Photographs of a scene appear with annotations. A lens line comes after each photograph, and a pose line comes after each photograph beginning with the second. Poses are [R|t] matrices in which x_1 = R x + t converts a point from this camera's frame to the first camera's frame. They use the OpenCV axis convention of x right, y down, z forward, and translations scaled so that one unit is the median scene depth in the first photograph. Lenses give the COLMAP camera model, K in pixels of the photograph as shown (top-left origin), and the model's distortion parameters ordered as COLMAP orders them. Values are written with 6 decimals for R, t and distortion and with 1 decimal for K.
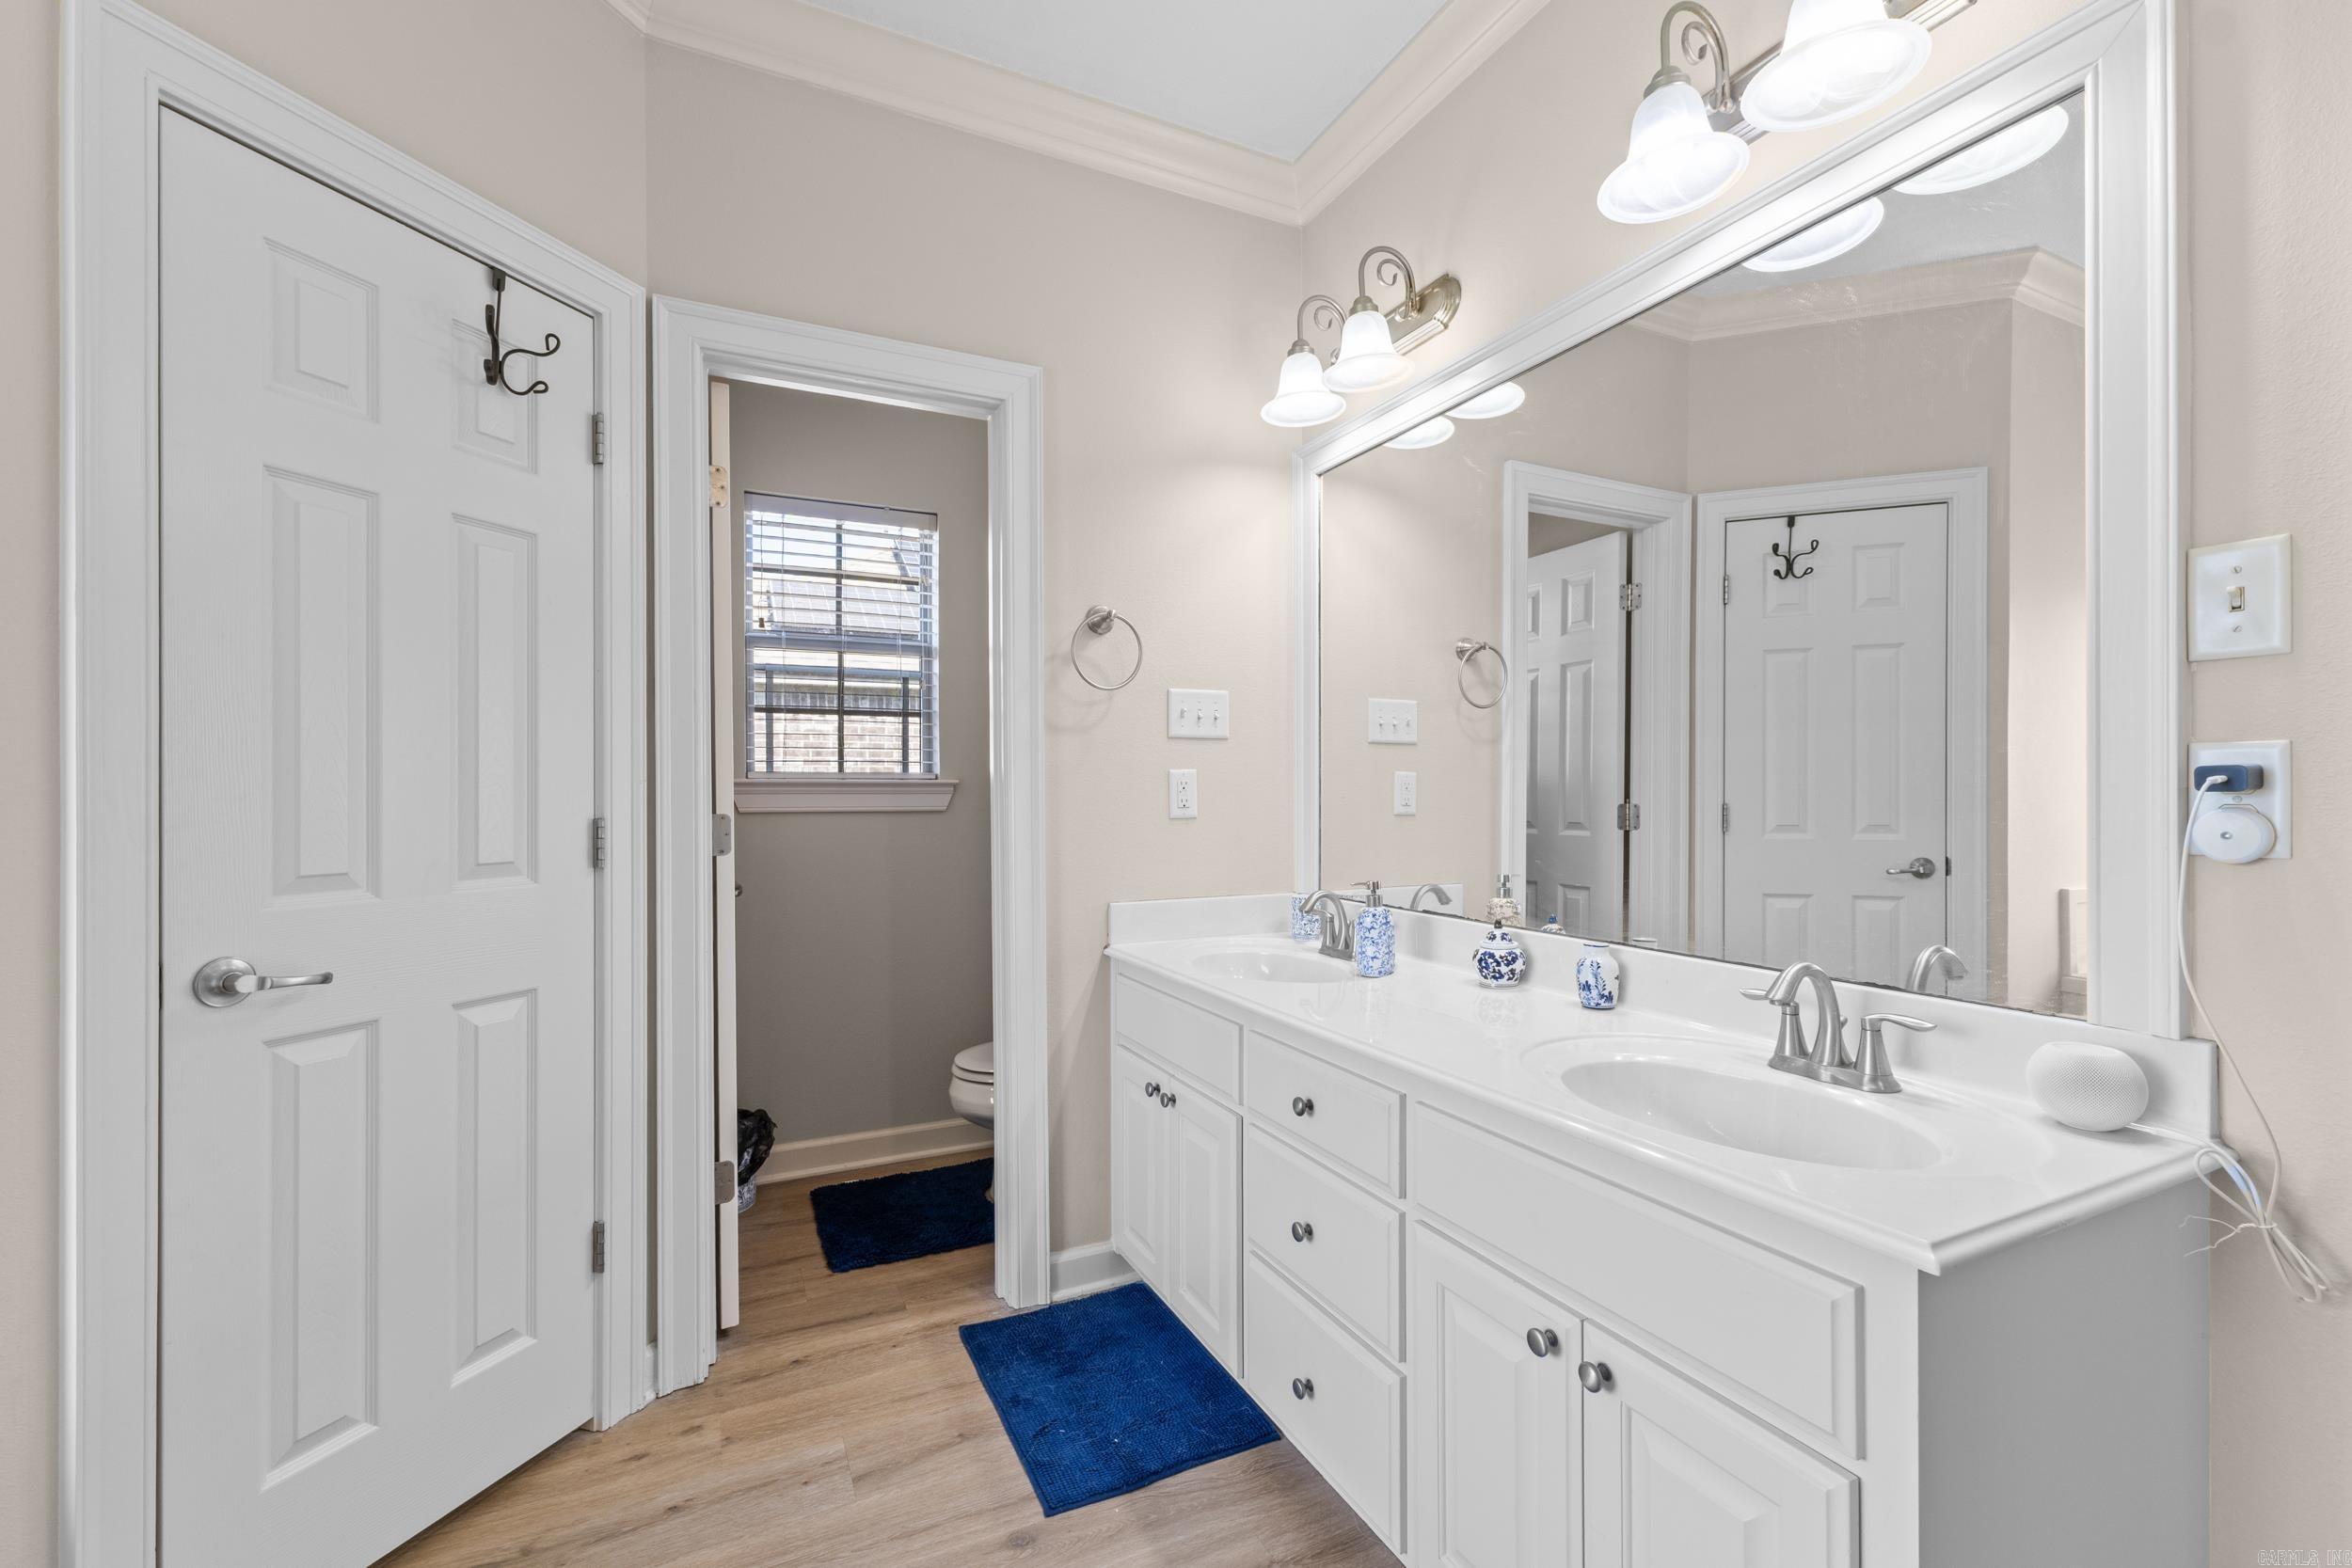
lens RADIAL K [[992.0, 0, 1171.7], [0, 992.0, 795.9], [0, 0, 1]] dist [0.010188, 0.000159]
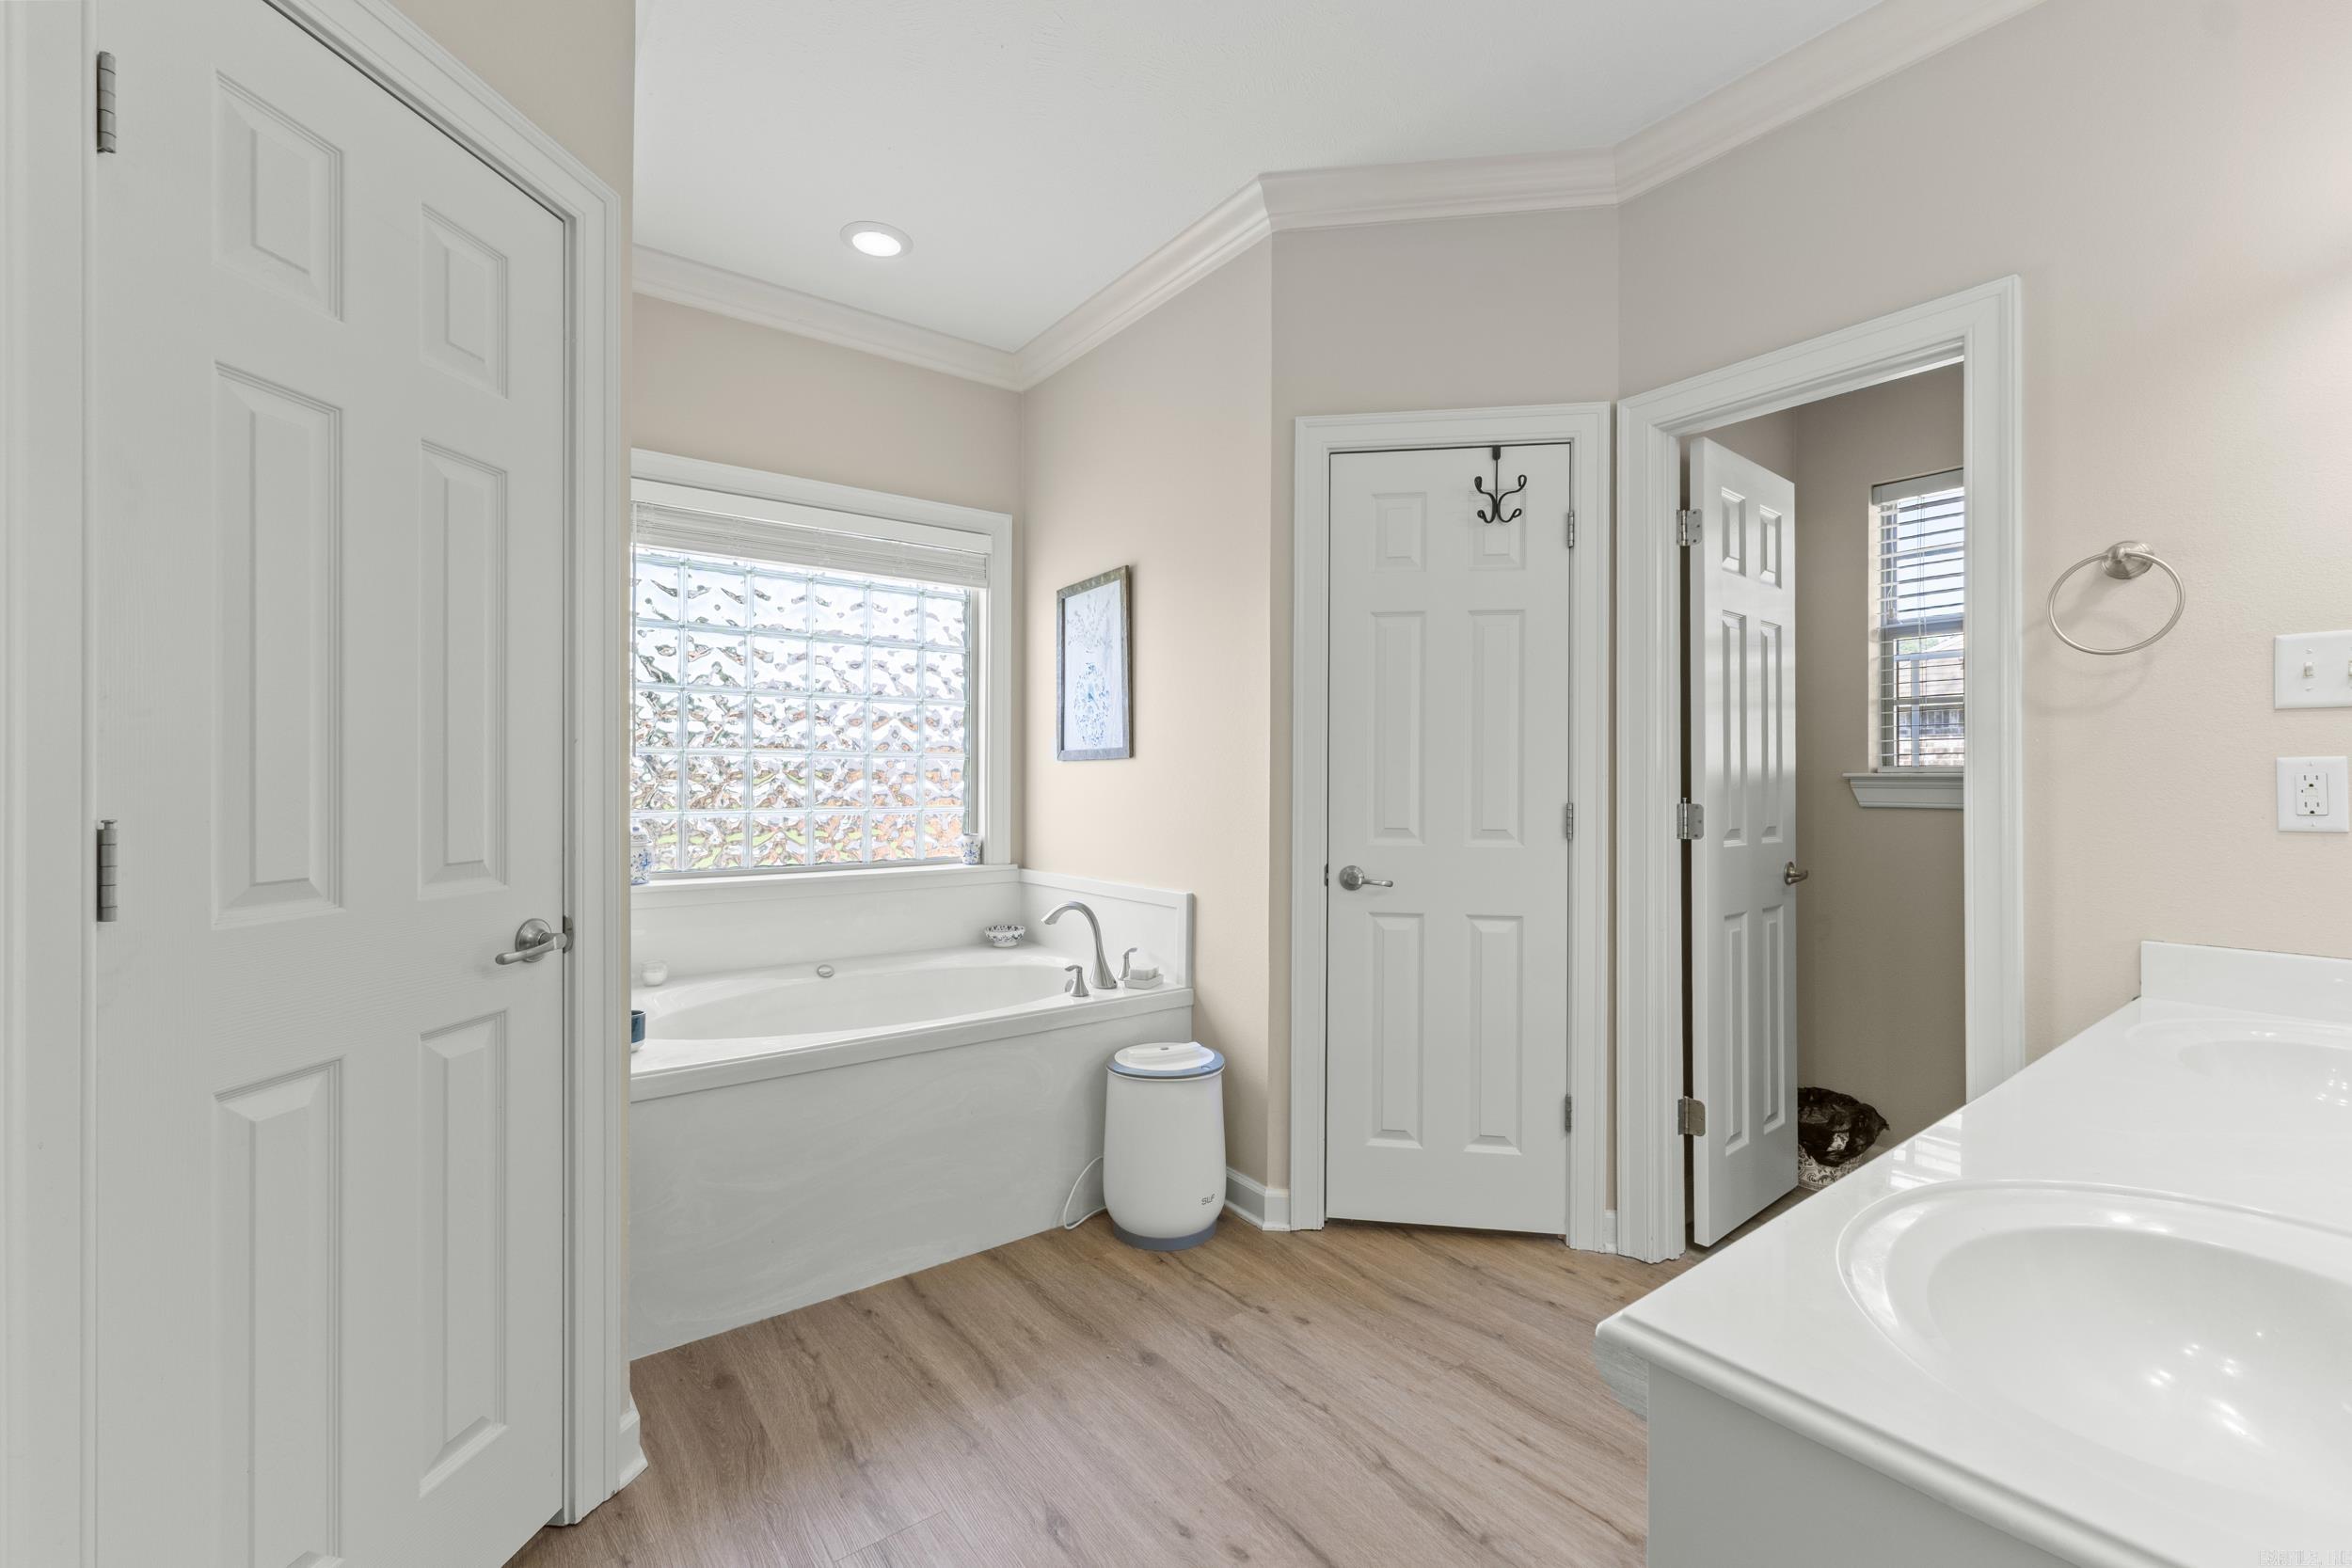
lens RADIAL K [[992.0, 0, 1188.7], [0, 992.0, 789.1], [0, 0, 1]] dist [0.010188, 0.000159]
pose [[0.206660, 0.011300, -0.978348, 0.666219], [-0.011049, 0.999897, 0.009215, -0.004717], [0.978350, 0.008905, 0.206763, 0.197407]]
